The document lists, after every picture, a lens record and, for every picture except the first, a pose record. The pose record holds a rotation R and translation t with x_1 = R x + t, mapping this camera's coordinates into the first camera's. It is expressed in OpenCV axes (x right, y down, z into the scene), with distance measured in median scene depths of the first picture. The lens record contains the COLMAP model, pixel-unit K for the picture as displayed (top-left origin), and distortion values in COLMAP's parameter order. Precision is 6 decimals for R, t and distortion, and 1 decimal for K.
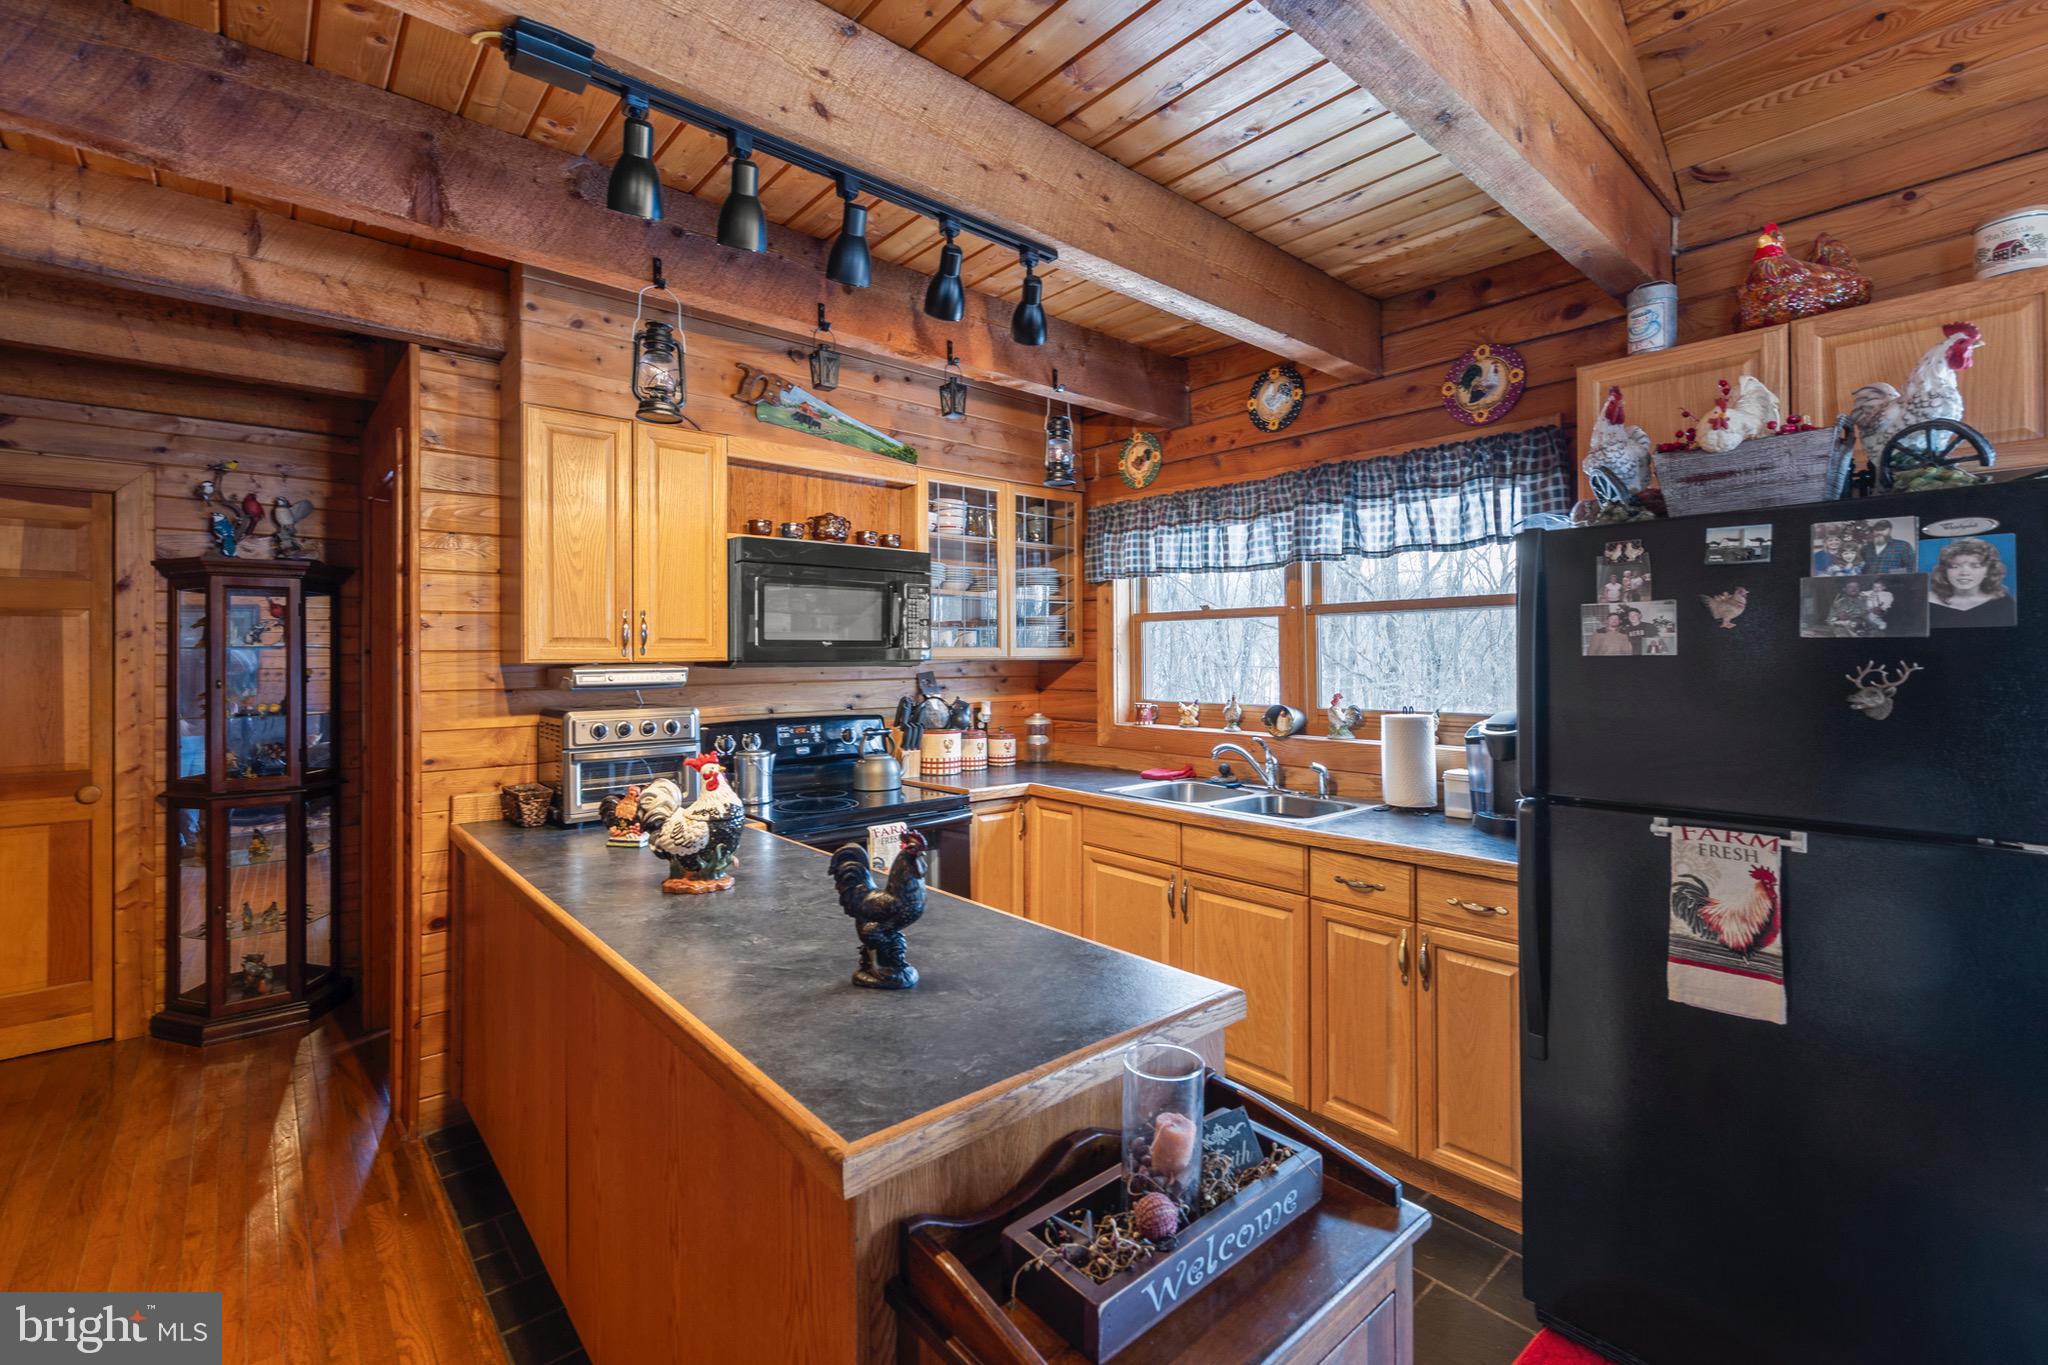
lens RADIAL K [[894.9, 0, 1069.0], [0, 894.9, 649.0], [0, 0, 1]] dist [0.014562, 0.000328]
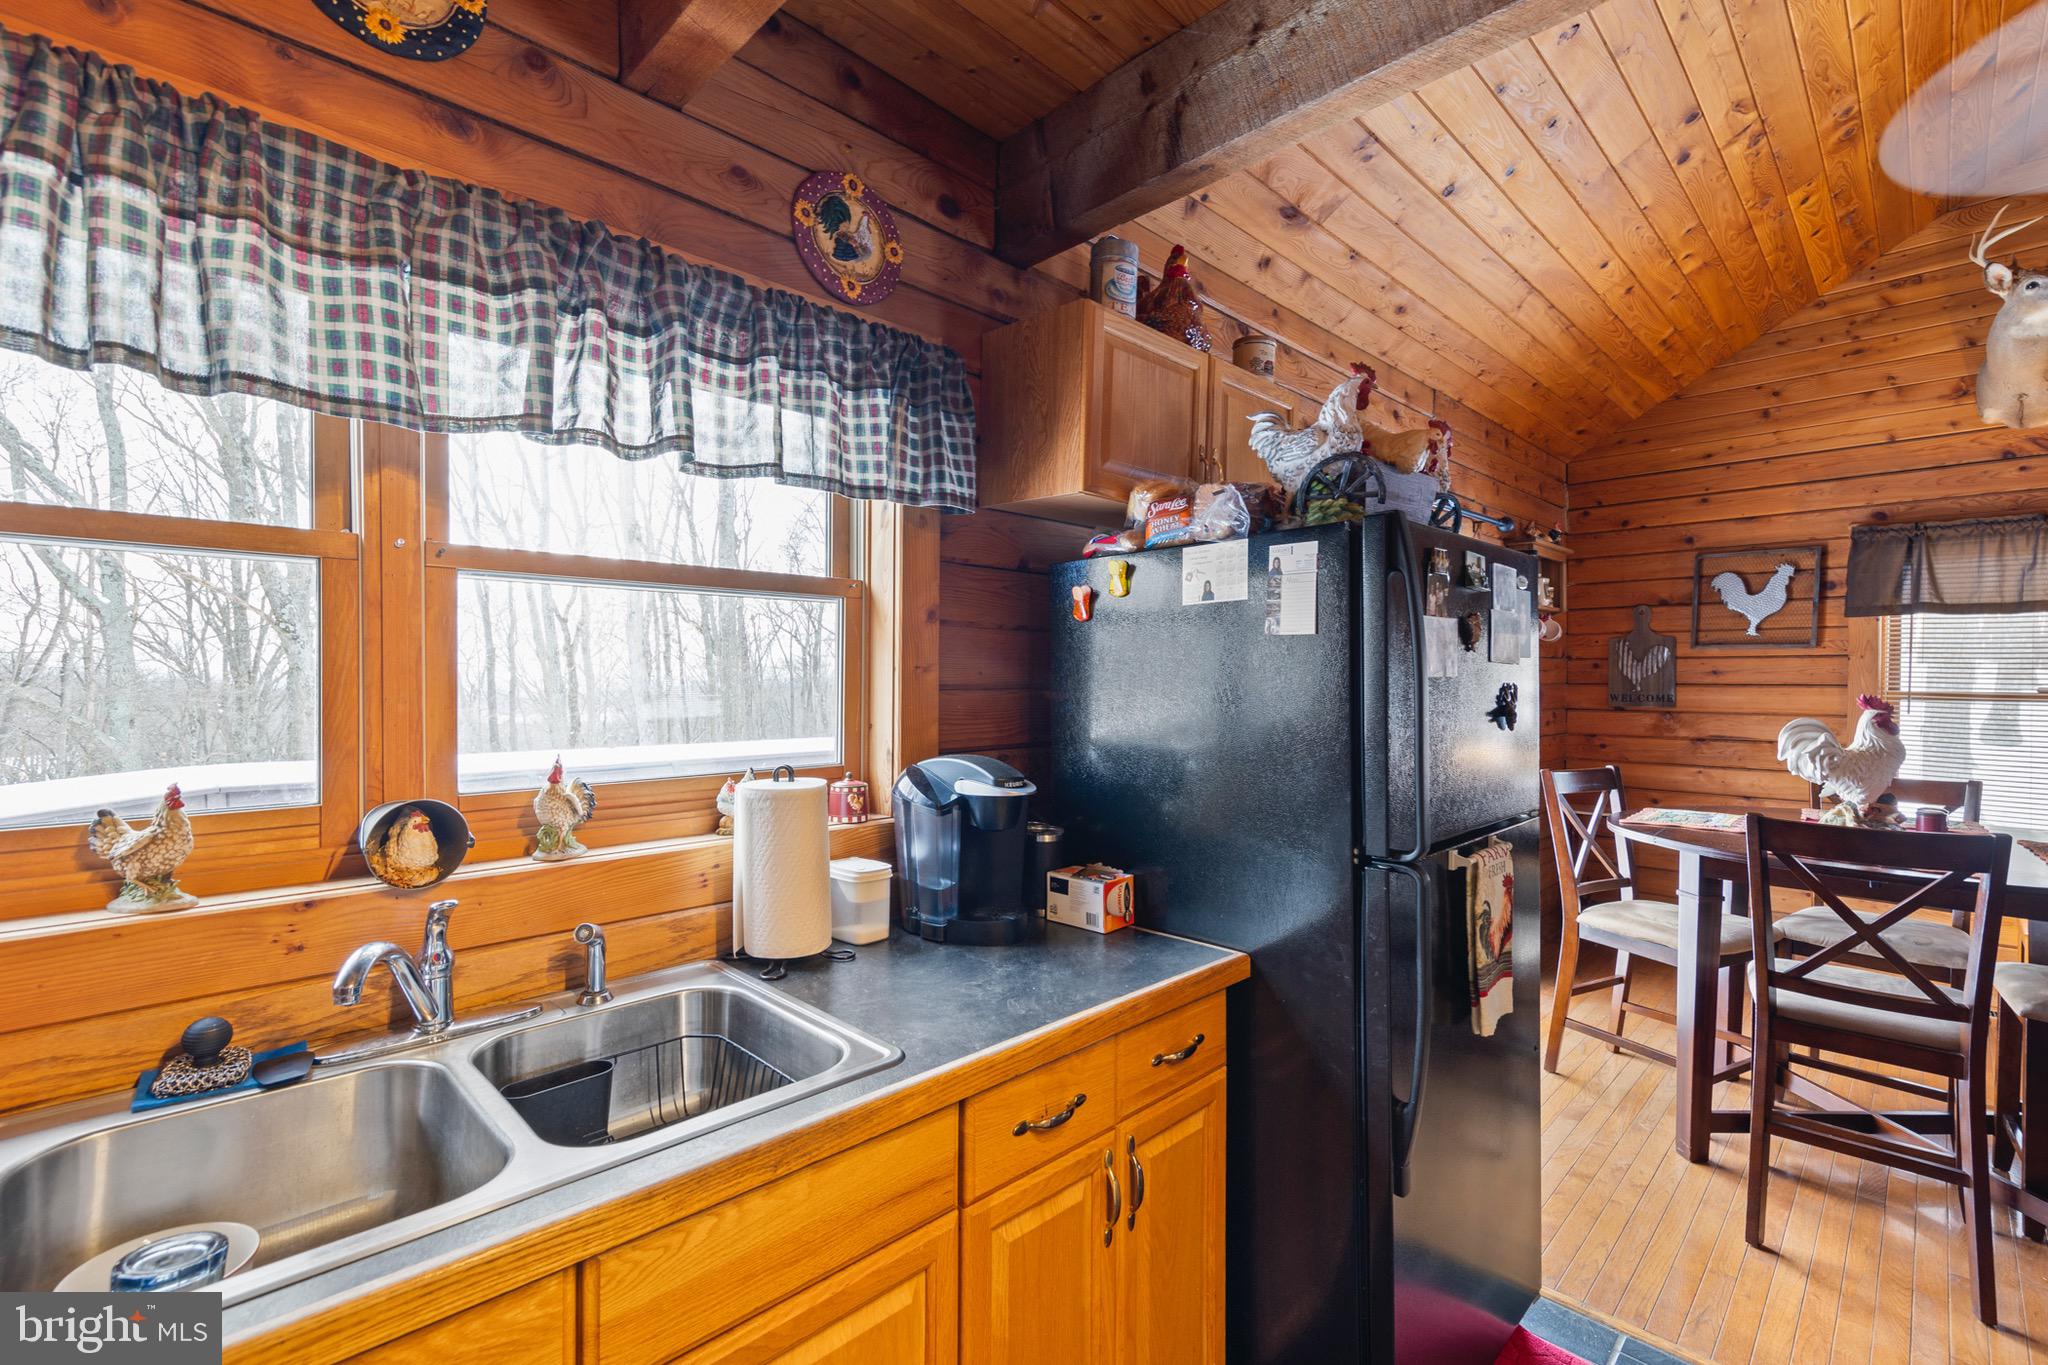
lens RADIAL K [[894.9, 0, 994.6], [0, 894.9, 687.1], [0, 0, 1]] dist [0.014562, 0.000328]
pose [[-0.035660, -0.010017, 0.999314, -0.145245], [-0.016384, 0.999821, 0.009437, 0.007869], [-0.999230, -0.016036, -0.035818, 0.792166]]
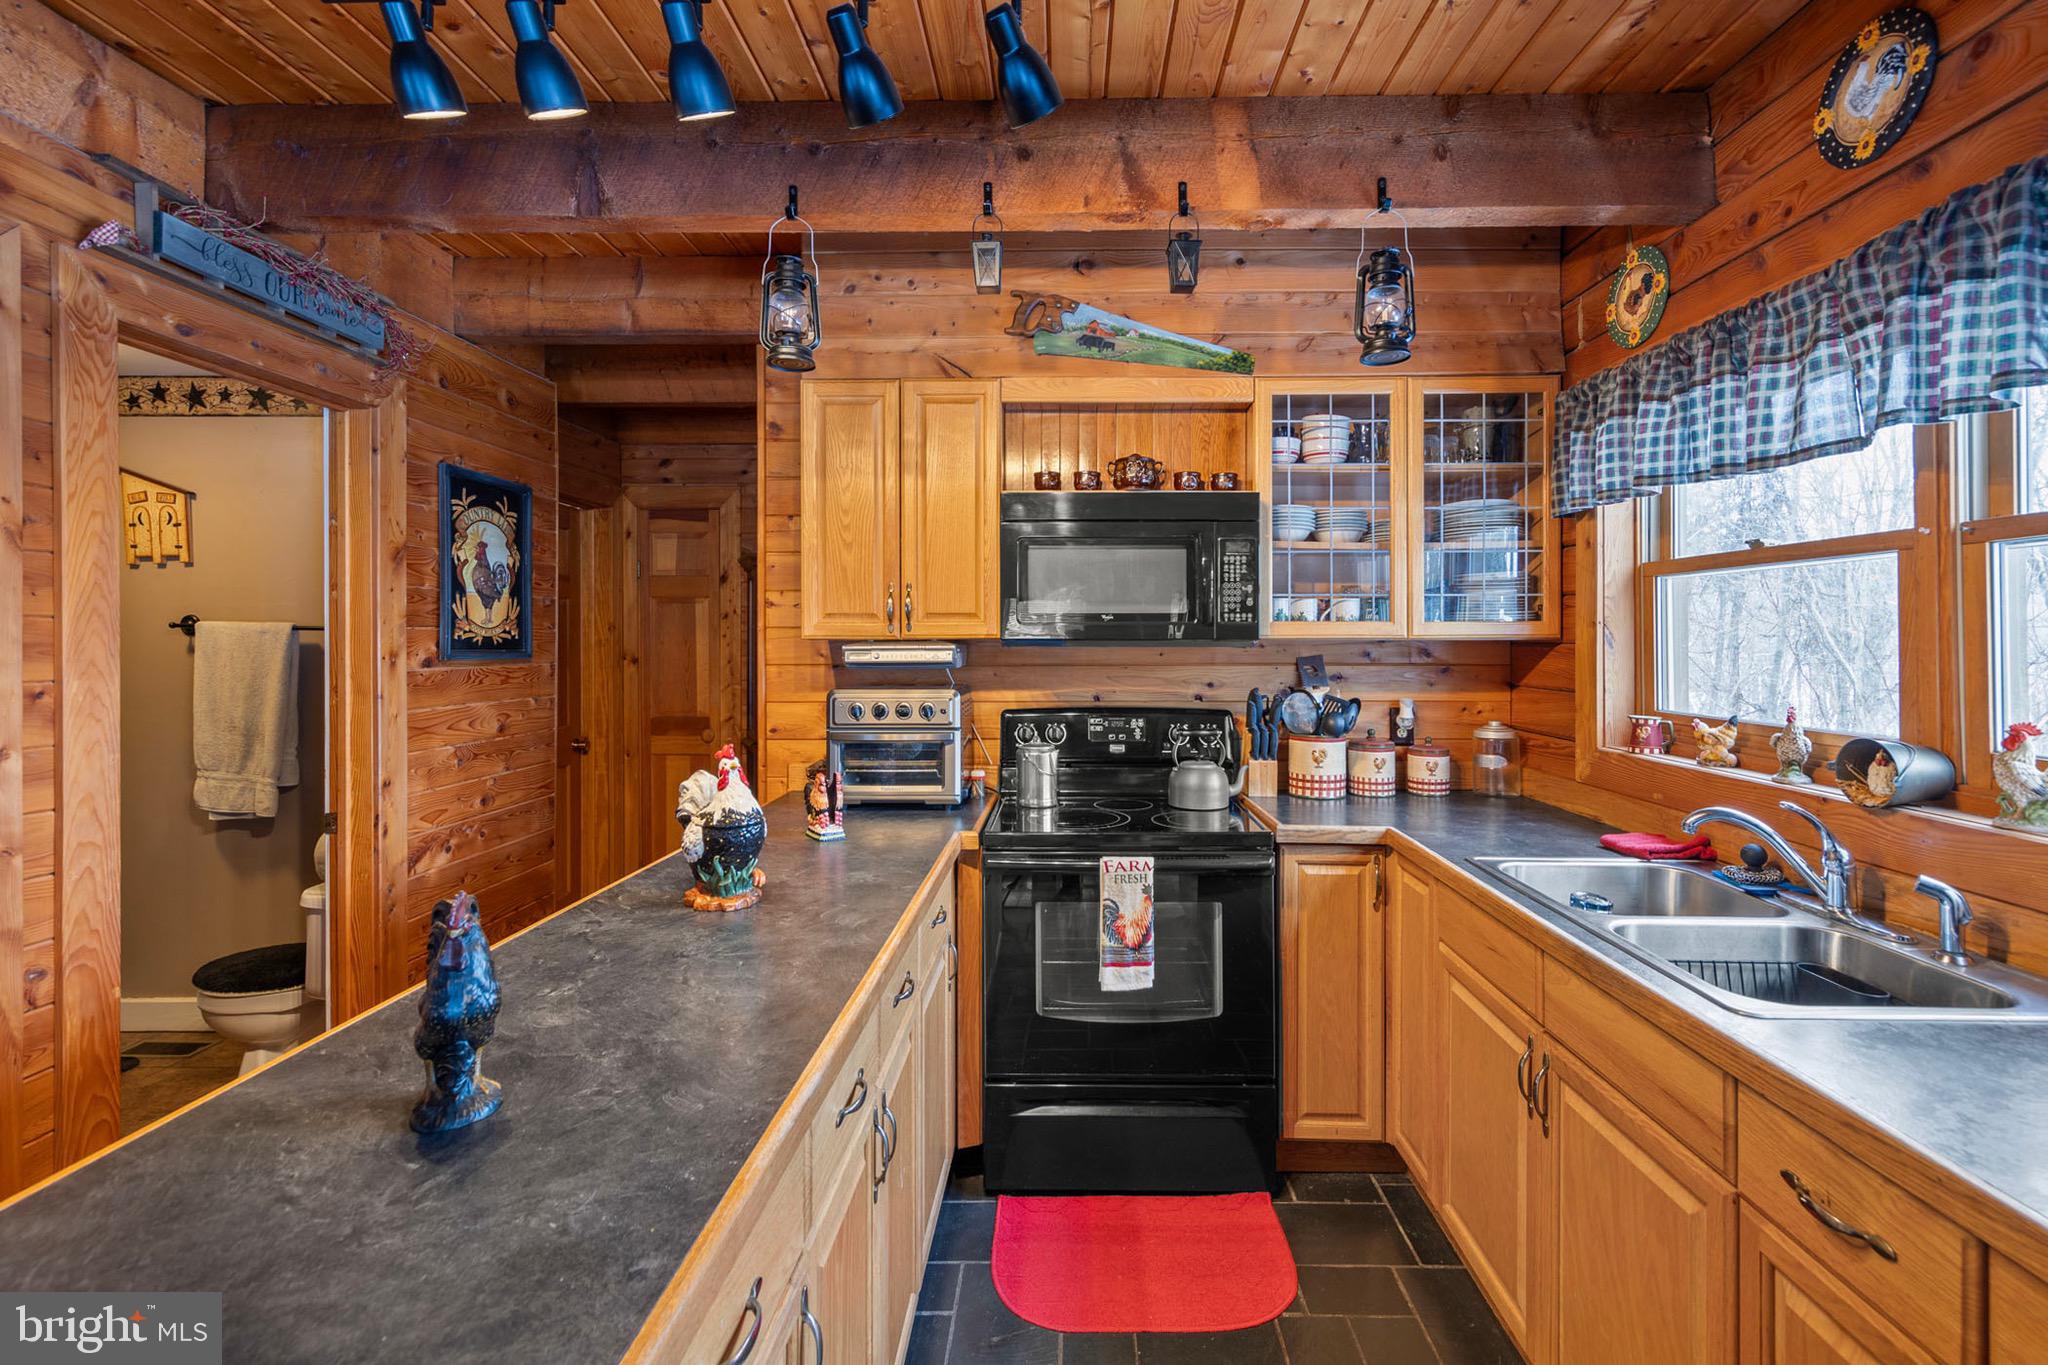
lens RADIAL K [[950.0, 0, 1044.9], [0, 950.0, 635.4], [0, 0, 1]] dist [0.005514, -0.000832]
pose [[0.727465, 0.003739, -0.686135, 0.267148], [0.001400, 0.999975, 0.006933, 0.003810], [0.686144, -0.006004, 0.727441, 0.344080]]
